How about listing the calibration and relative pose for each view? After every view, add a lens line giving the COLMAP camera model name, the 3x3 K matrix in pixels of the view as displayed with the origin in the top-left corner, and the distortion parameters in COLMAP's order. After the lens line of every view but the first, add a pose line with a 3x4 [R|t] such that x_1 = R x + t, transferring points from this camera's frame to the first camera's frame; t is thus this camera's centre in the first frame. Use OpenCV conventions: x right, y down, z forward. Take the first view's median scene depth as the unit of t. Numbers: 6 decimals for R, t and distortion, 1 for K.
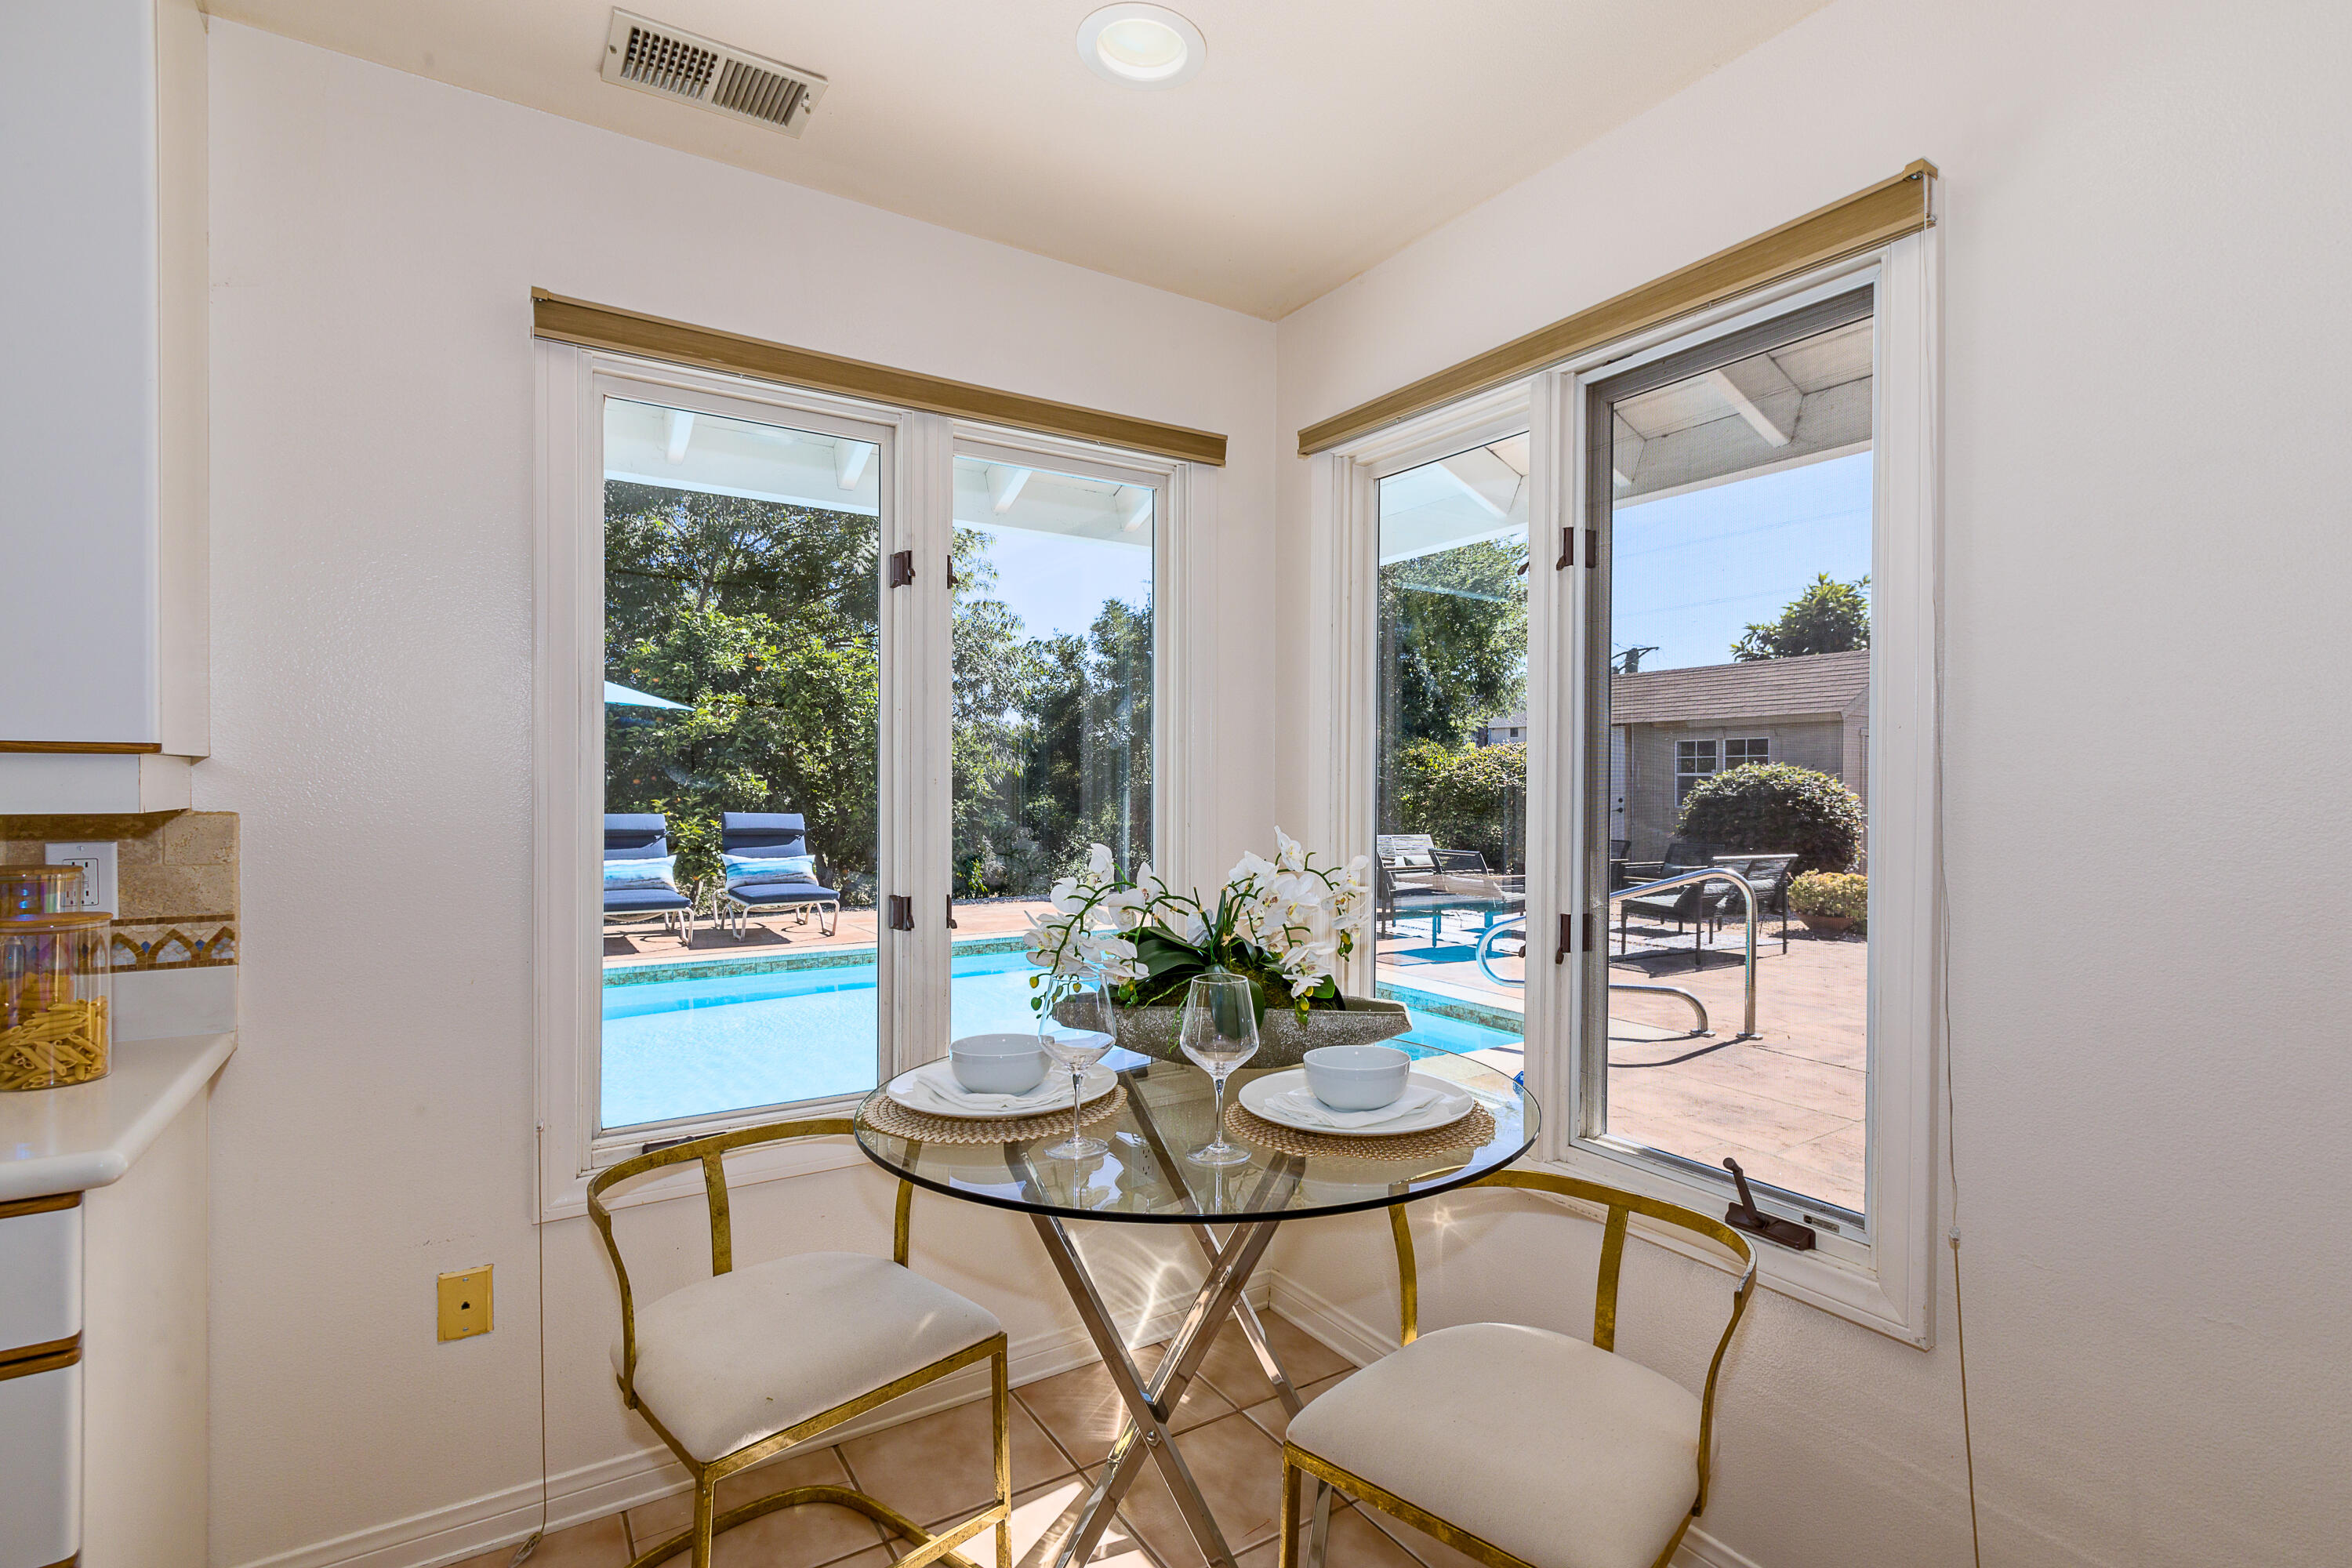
lens RADIAL K [[1068.2, 0, 1172.5], [0, 1068.2, 774.9], [0, 0, 1]] dist [-0.001479, 0.000434]
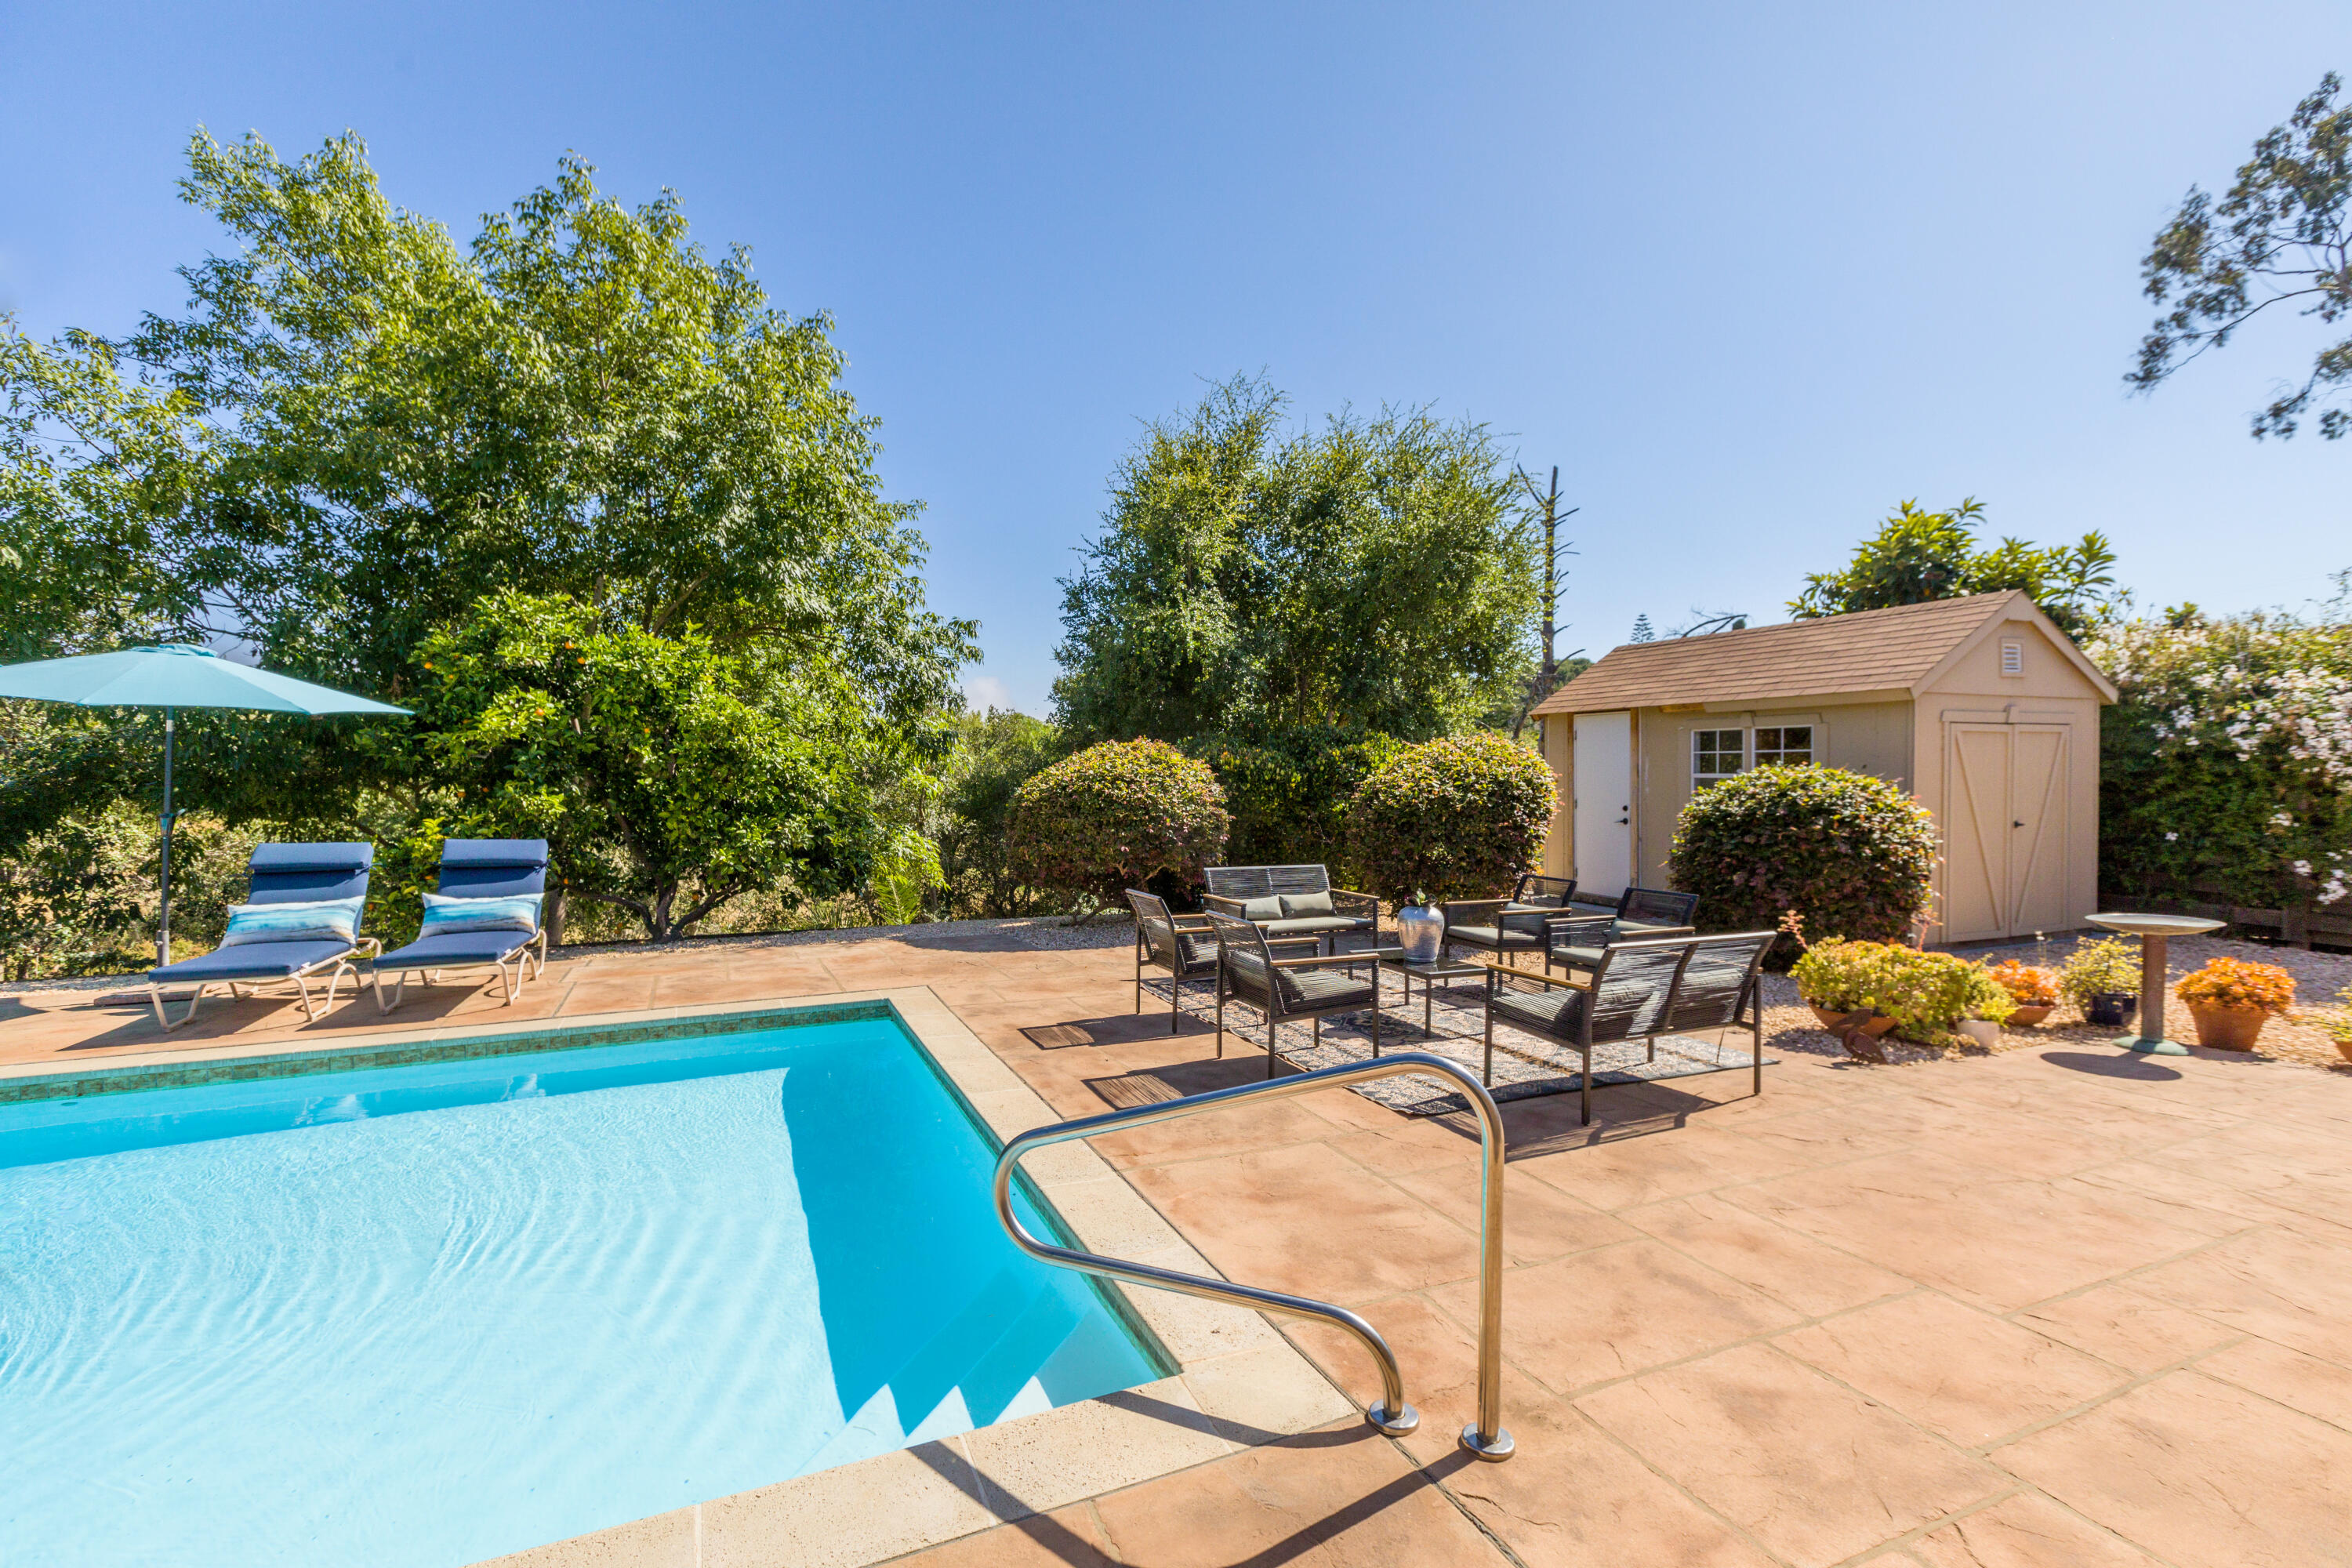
lens RADIAL K [[1068.2, 0, 1166.8], [0, 1068.2, 783.0], [0, 0, 1]] dist [-0.001479, 0.000434]
pose [[0.994915, -0.011000, -0.100120, 0.232359], [0.013128, 0.999701, 0.020622, -0.019650], [0.099863, -0.021831, 0.994762, 0.282637]]
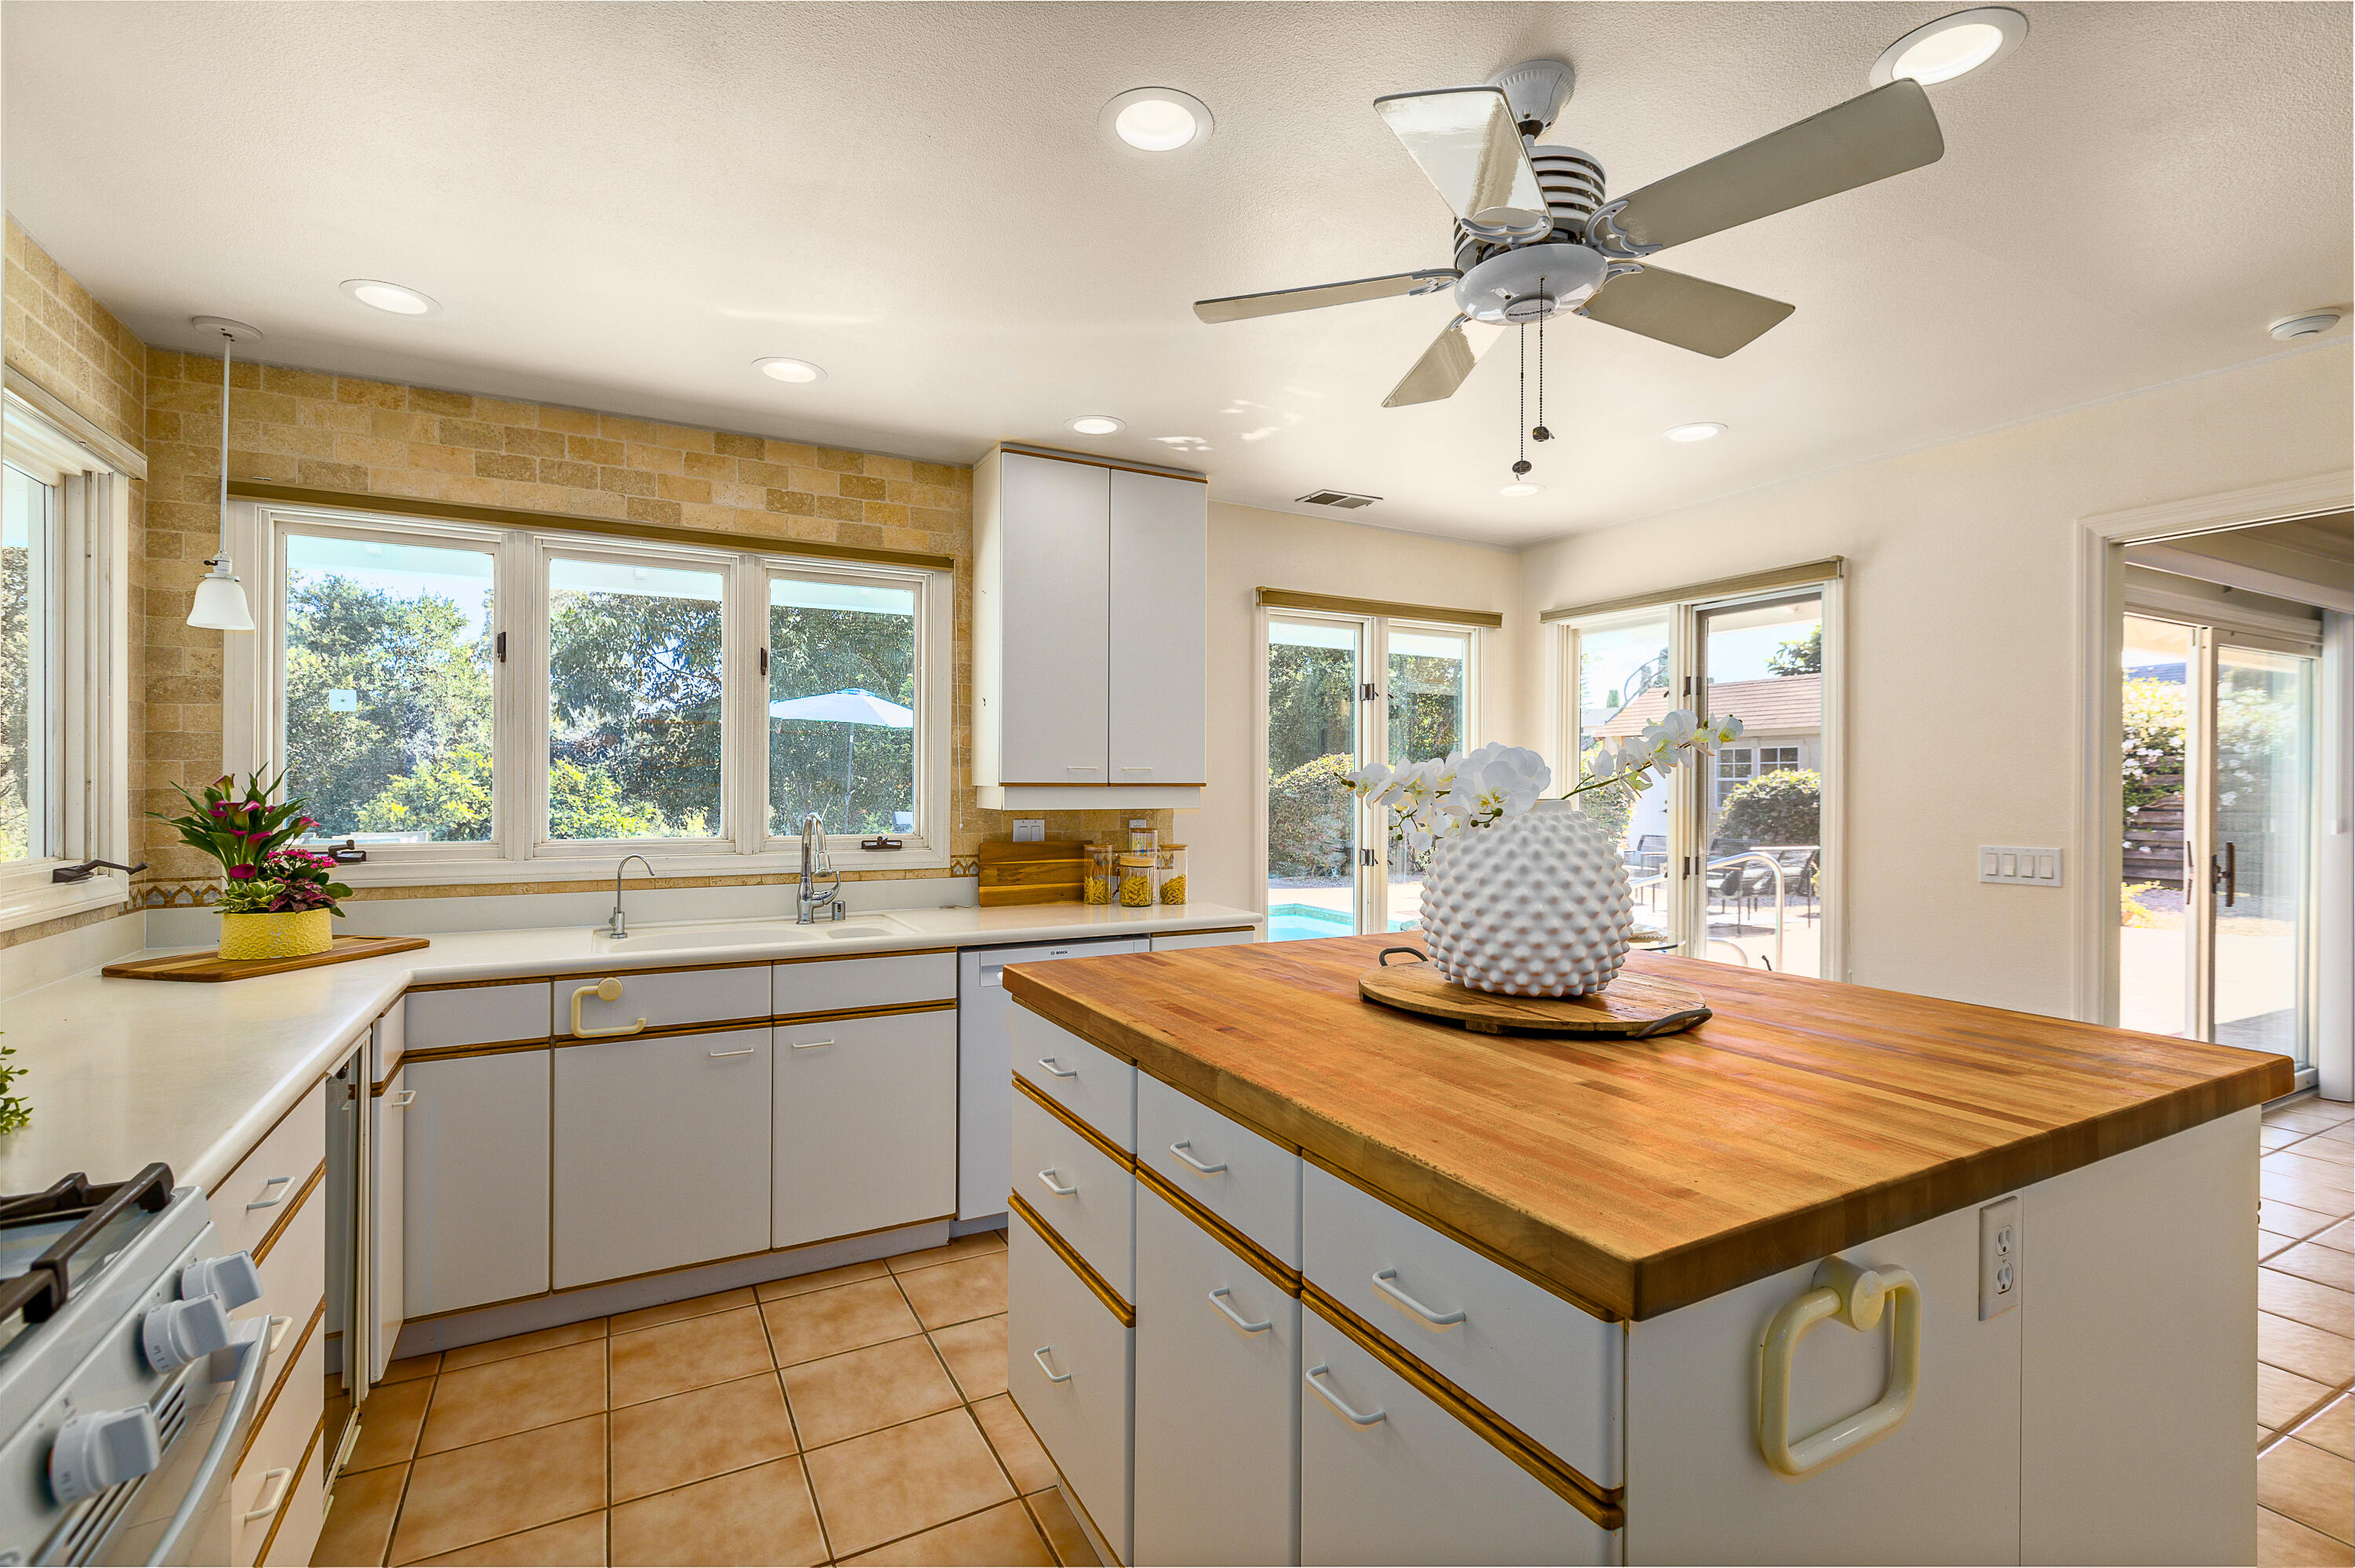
lens RADIAL K [[1069.4, 0, 1214.9], [0, 1069.4, 763.0], [0, 0, 1]] dist [-0.001479, 0.000434]
pose [[0.999977, 0.001963, 0.006478, -0.073118], [-0.001887, 0.999929, -0.011777, -0.003730], [-0.006501, 0.011765, 0.999910, -0.140611]]
